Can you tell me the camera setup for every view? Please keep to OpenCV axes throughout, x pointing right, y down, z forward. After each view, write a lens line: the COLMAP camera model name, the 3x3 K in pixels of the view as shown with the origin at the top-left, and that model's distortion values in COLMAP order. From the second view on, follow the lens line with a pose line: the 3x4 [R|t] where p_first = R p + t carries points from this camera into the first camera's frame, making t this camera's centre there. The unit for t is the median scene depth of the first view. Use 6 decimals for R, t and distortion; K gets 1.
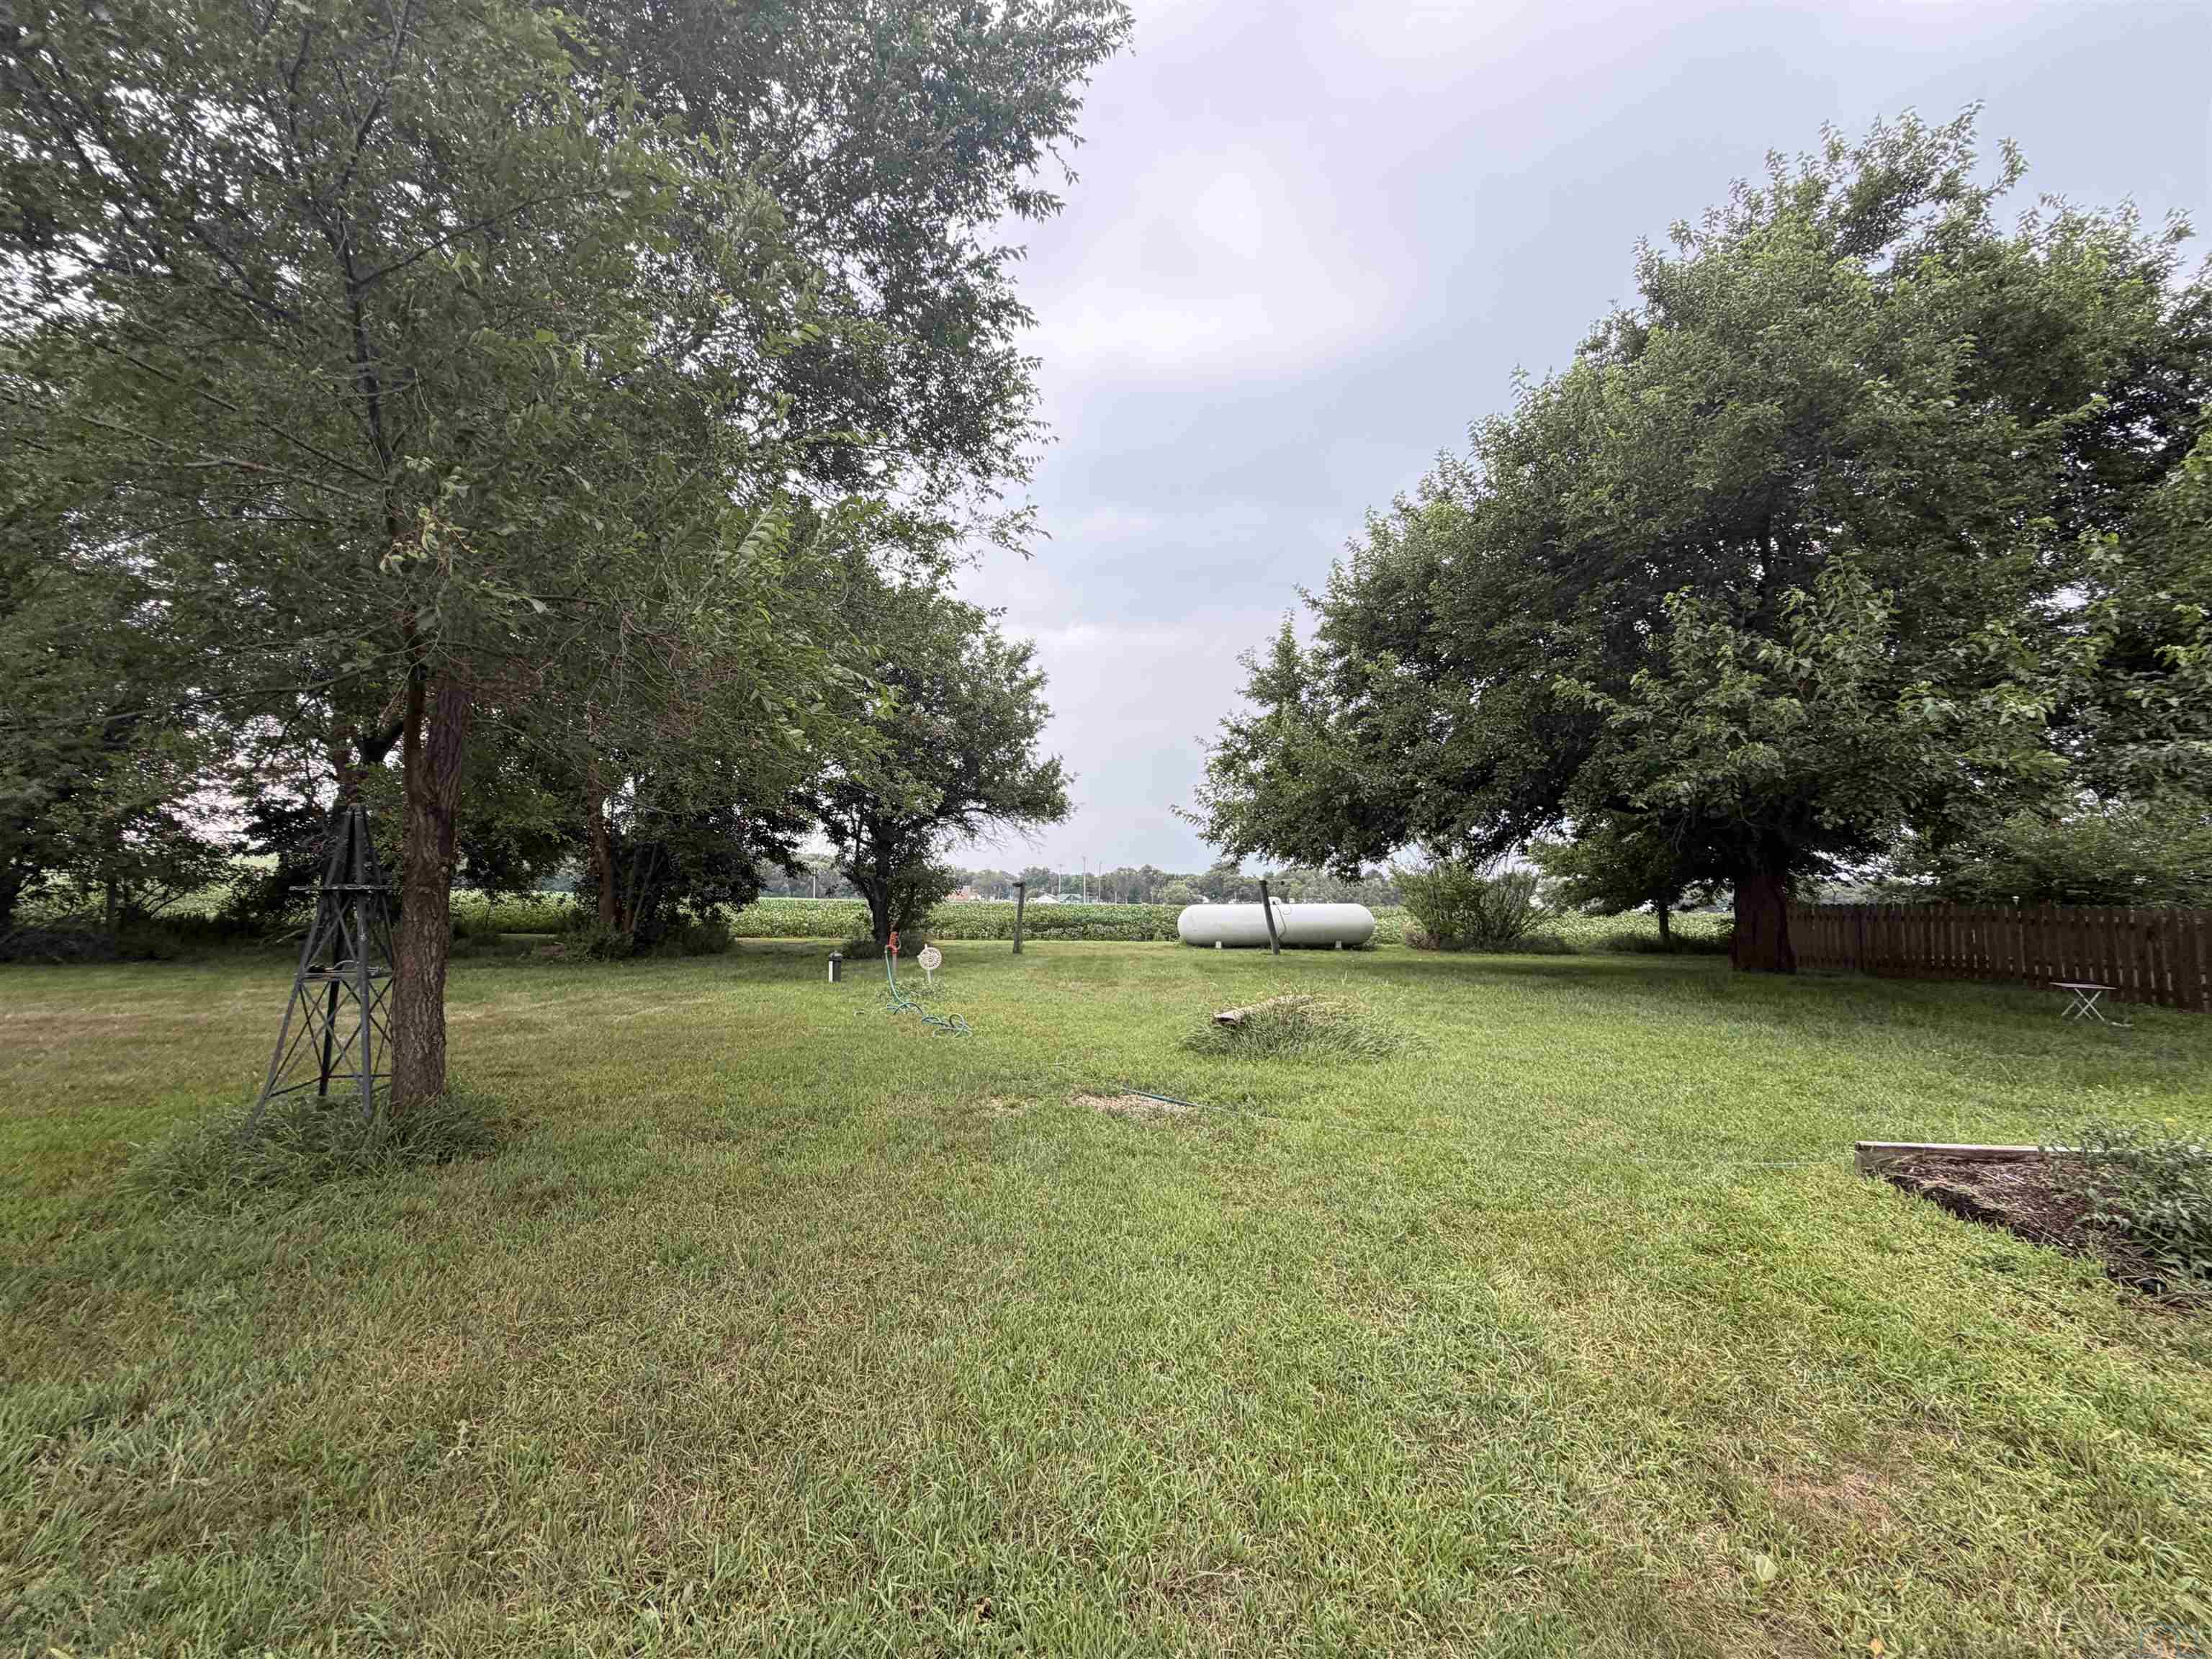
lens RADIAL K [[894.6, 0, 1106.0], [0, 894.6, 829.5], [0, 0, 1]] dist [0.001068, 0.000020]
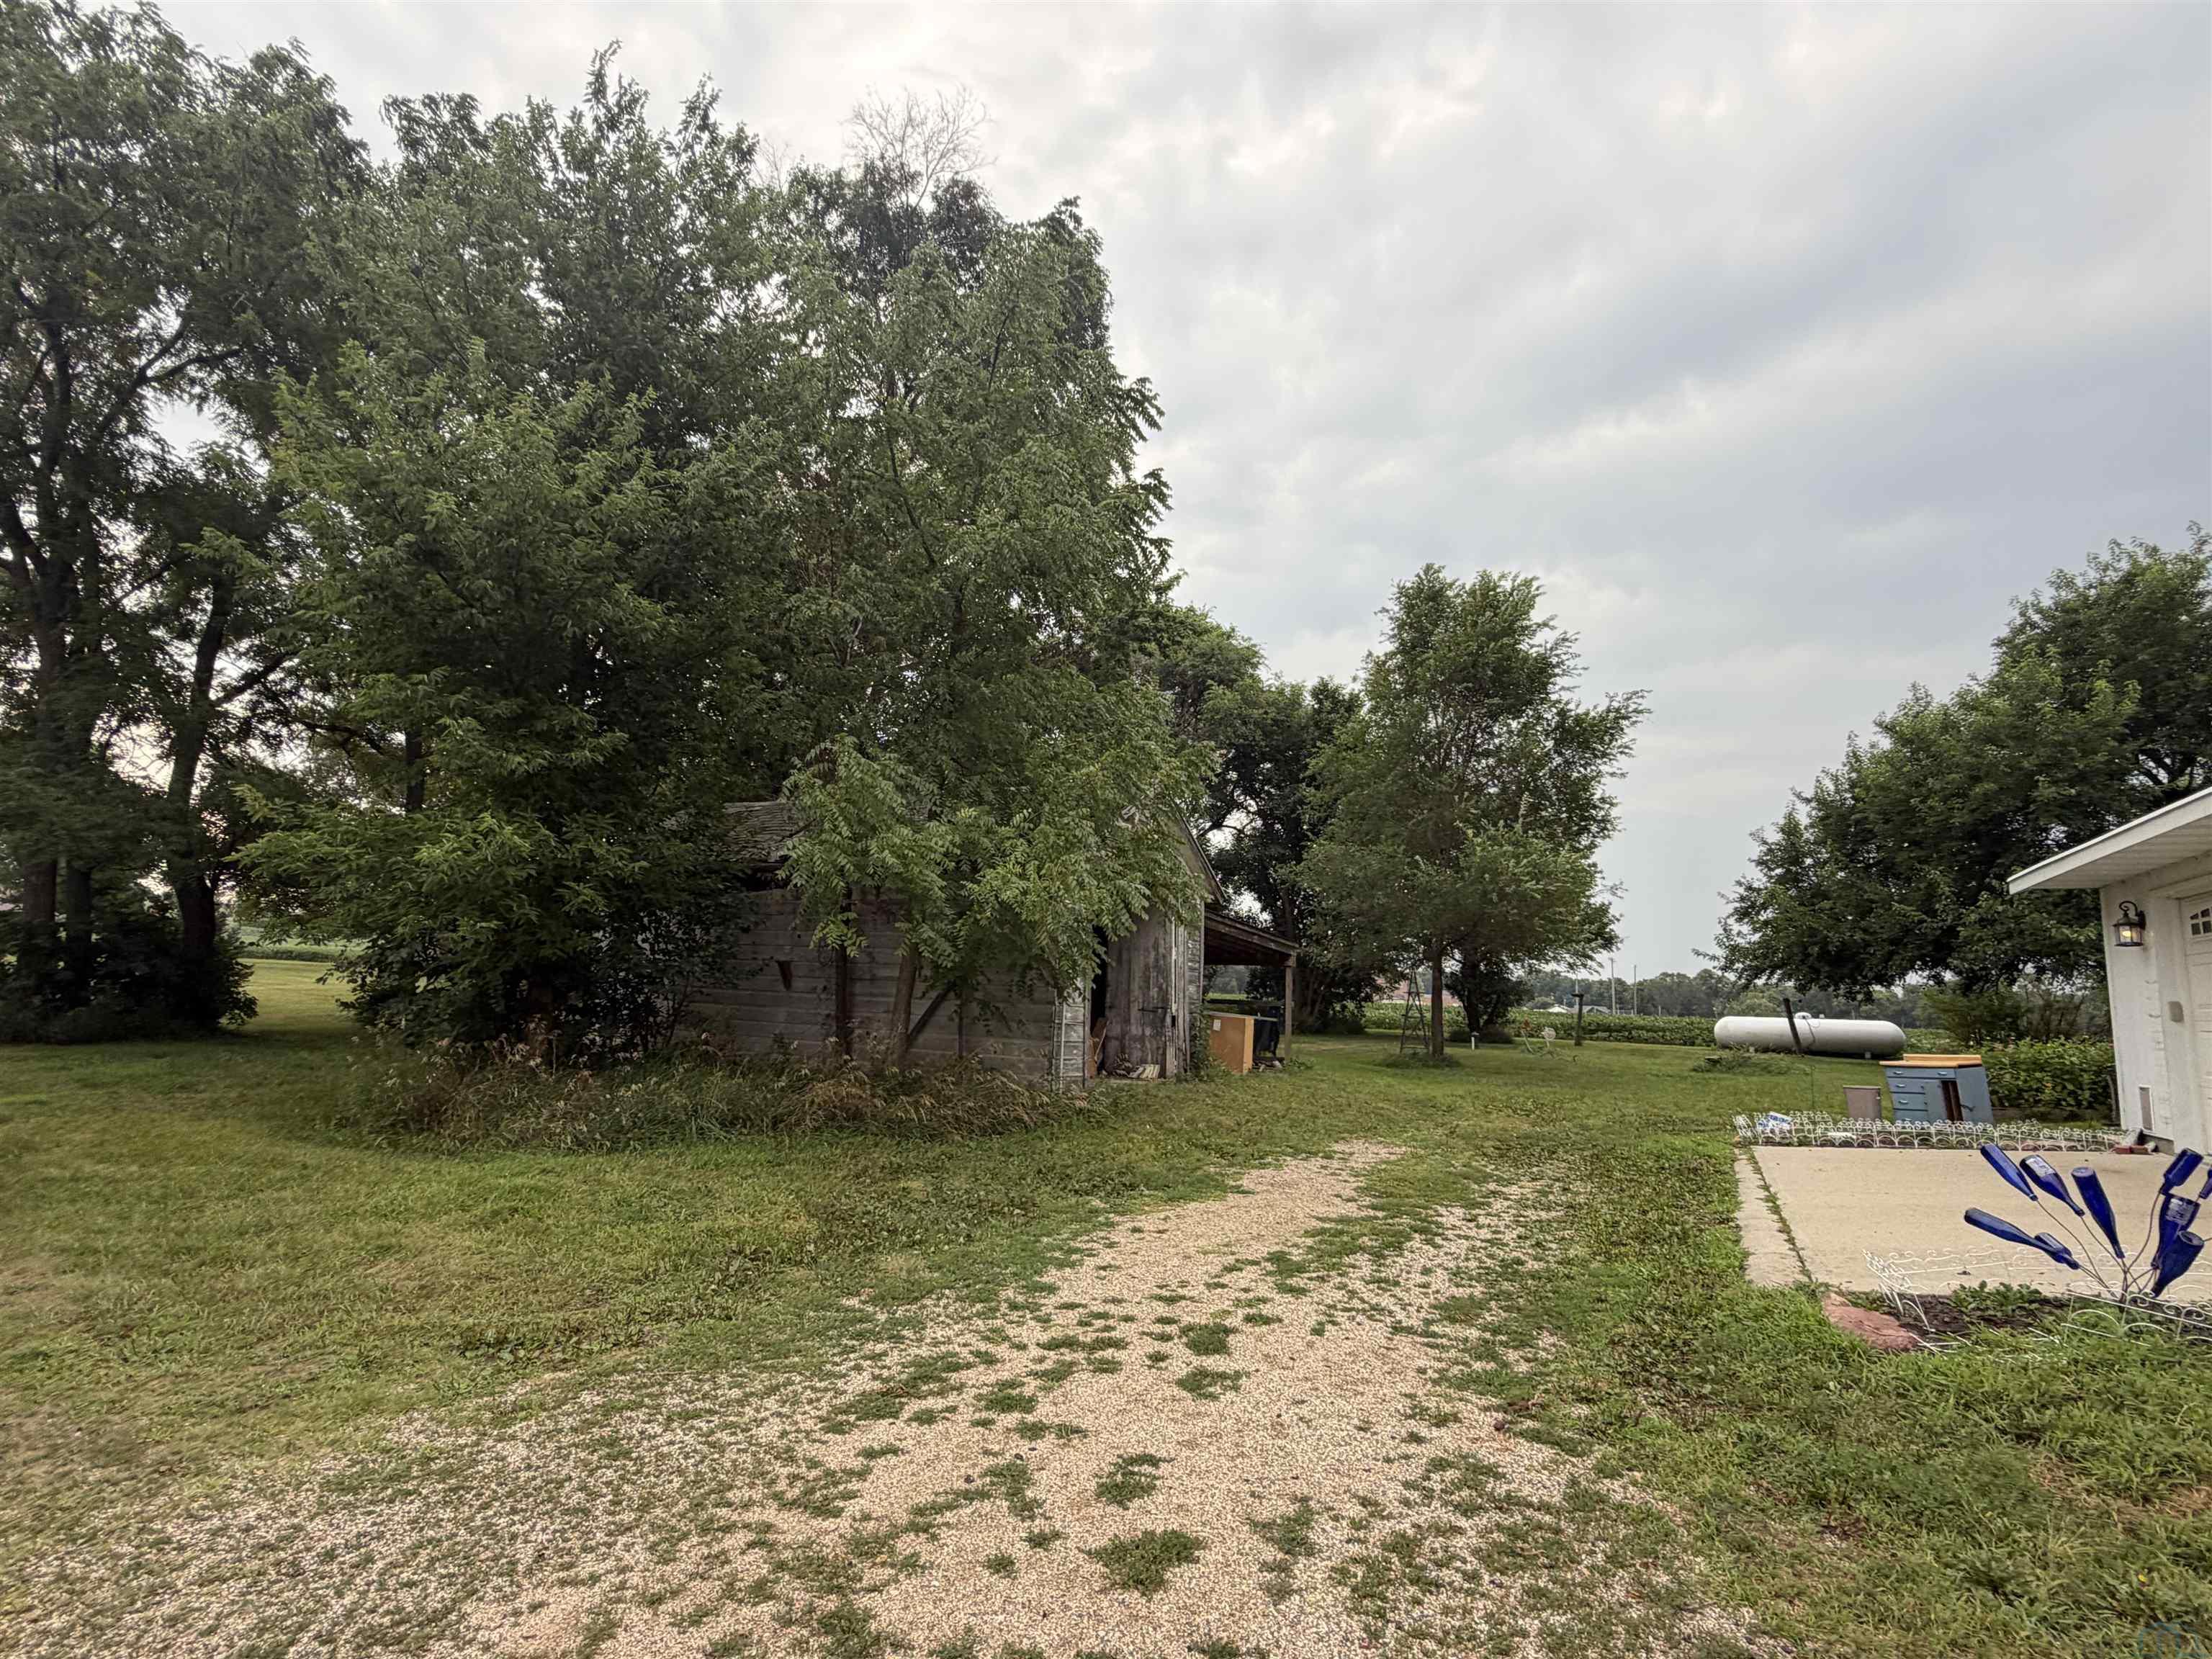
lens RADIAL K [[1106.7, 0, 1106.0], [0, 1106.7, 829.5], [0, 0, 1]] dist [0.002796, -0.001101]
pose [[0.901121, -0.031818, -0.432399, -0.008204], [-0.002145, 0.996964, -0.077833, -0.062055], [0.433563, 0.071065, 0.898317, -0.917361]]
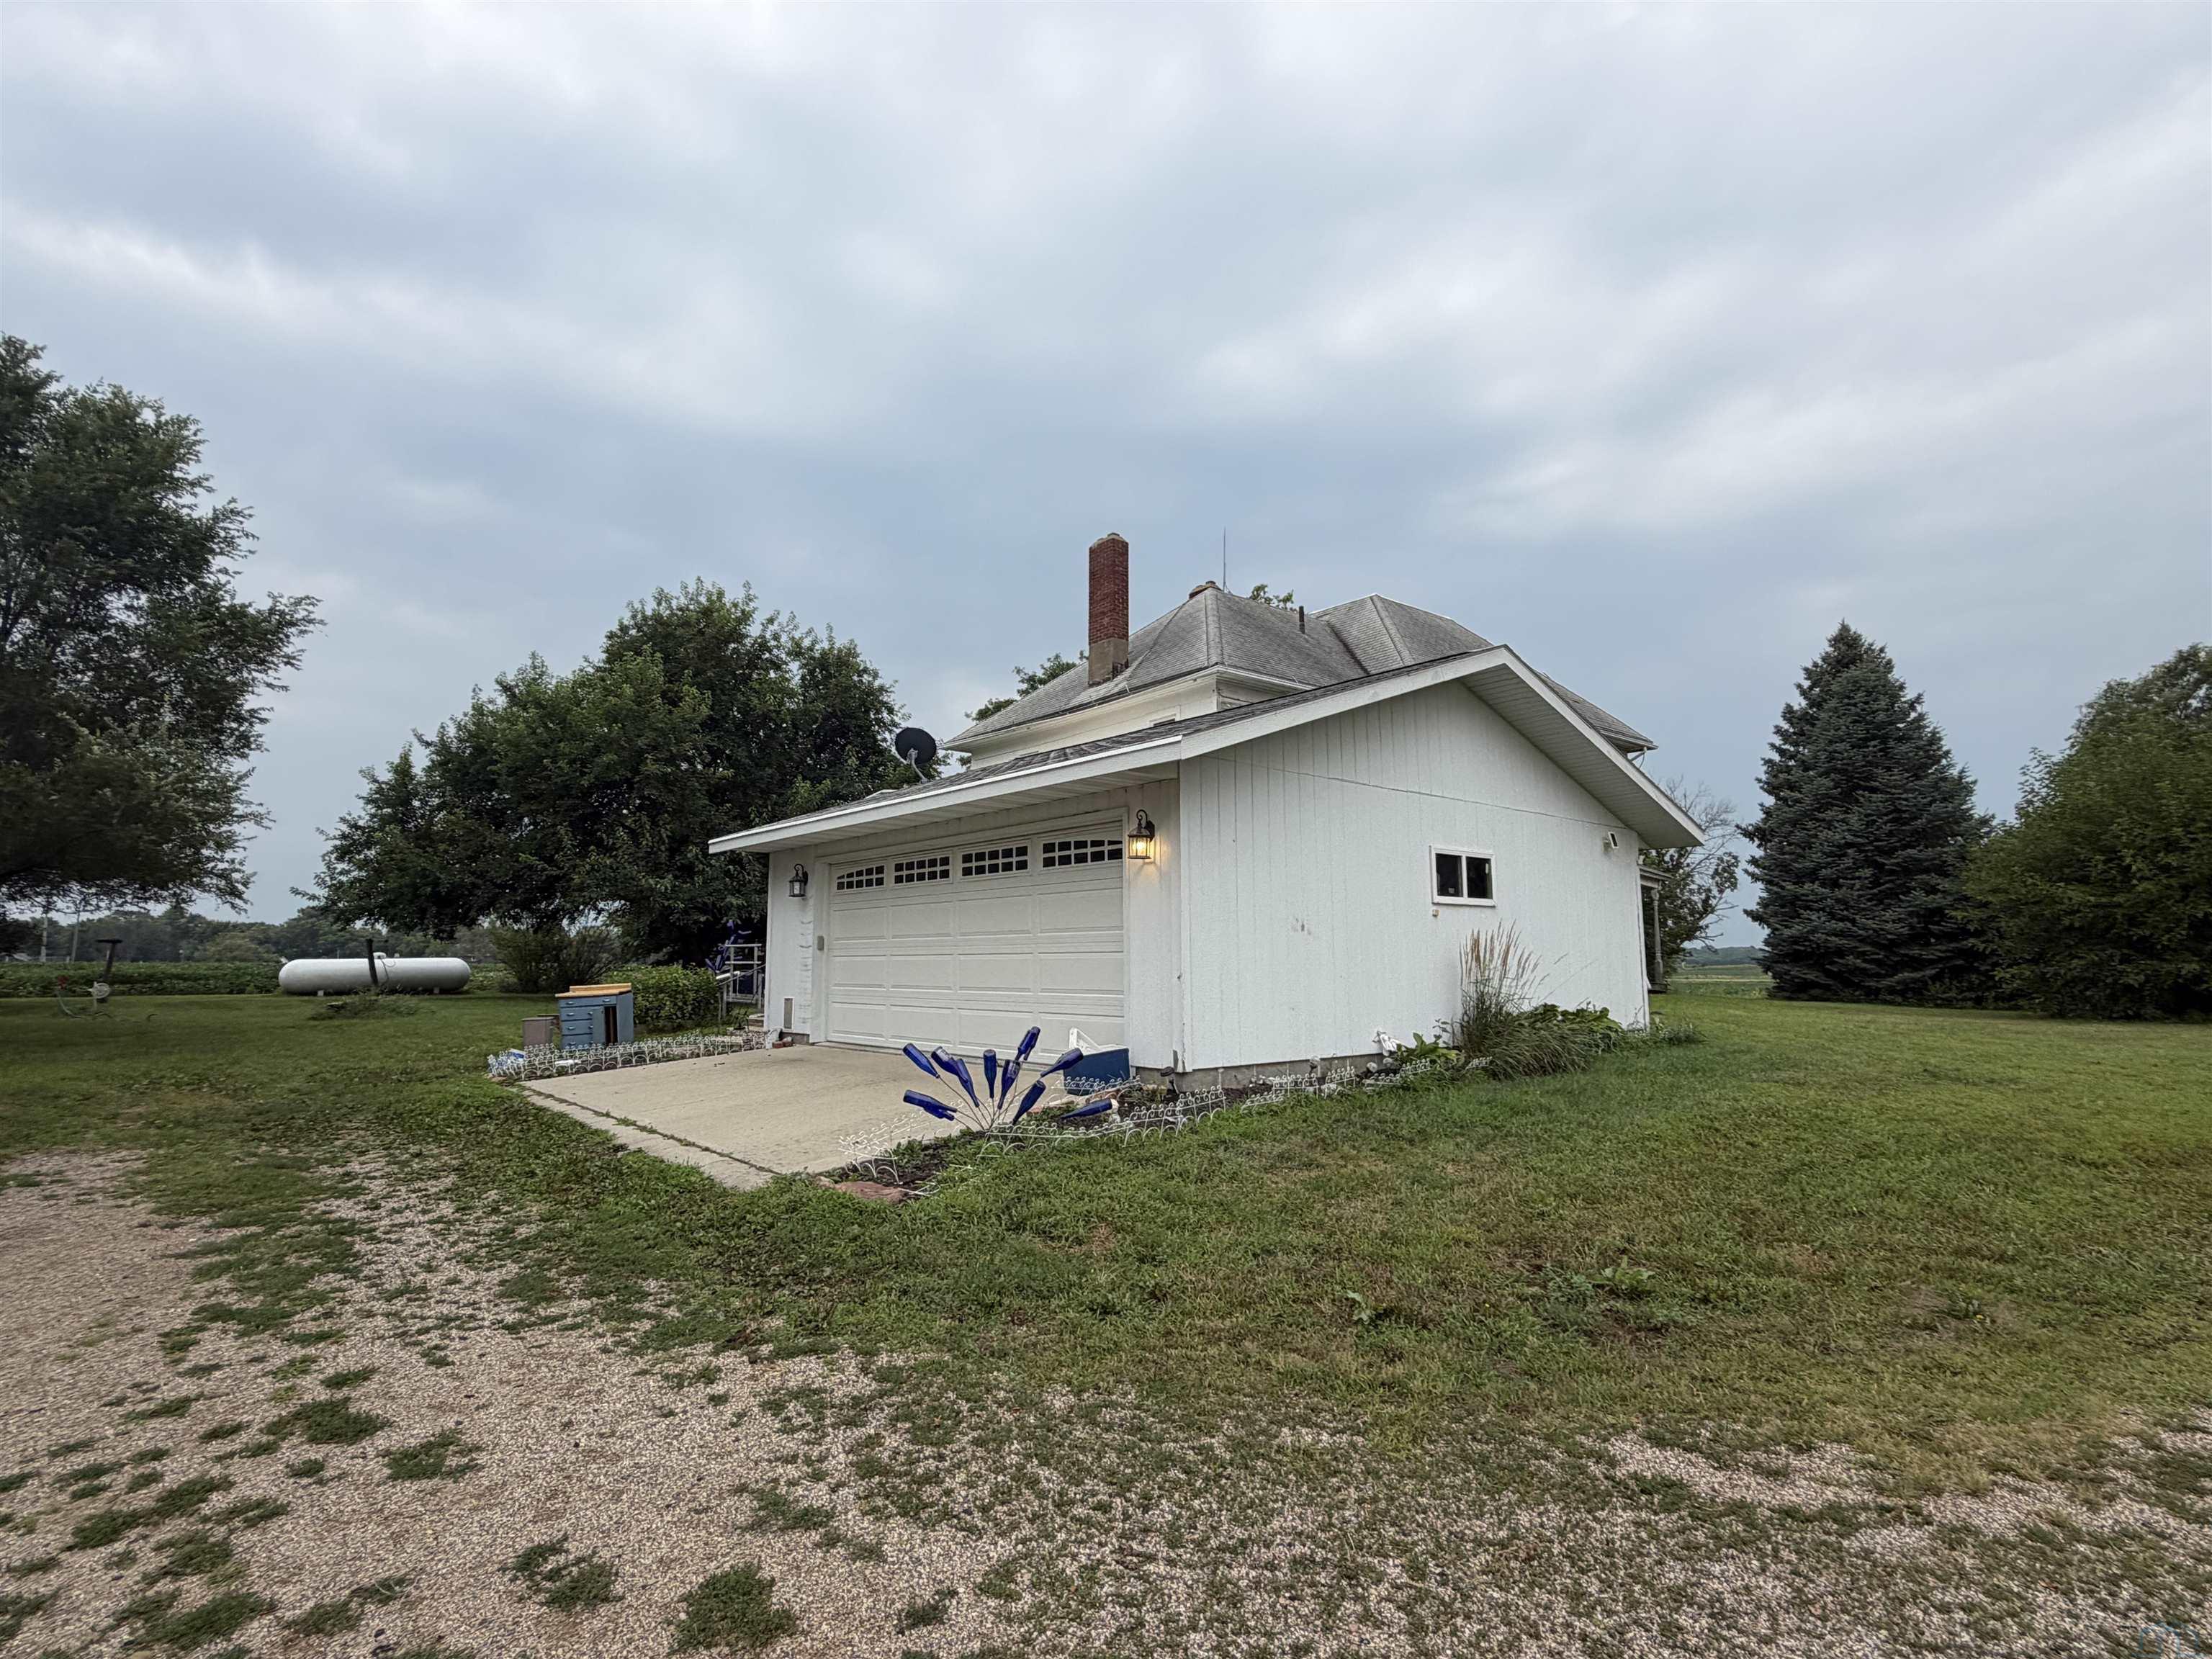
lens RADIAL K [[1106.7, 0, 1106.0], [0, 1106.7, 829.5], [0, 0, 1]] dist [0.002796, -0.001101]
pose [[0.734855, 0.075281, 0.674033, -0.131680], [-0.049064, 0.997117, -0.057874, -0.060670], [-0.676447, 0.009458, 0.736430, -0.898161]]
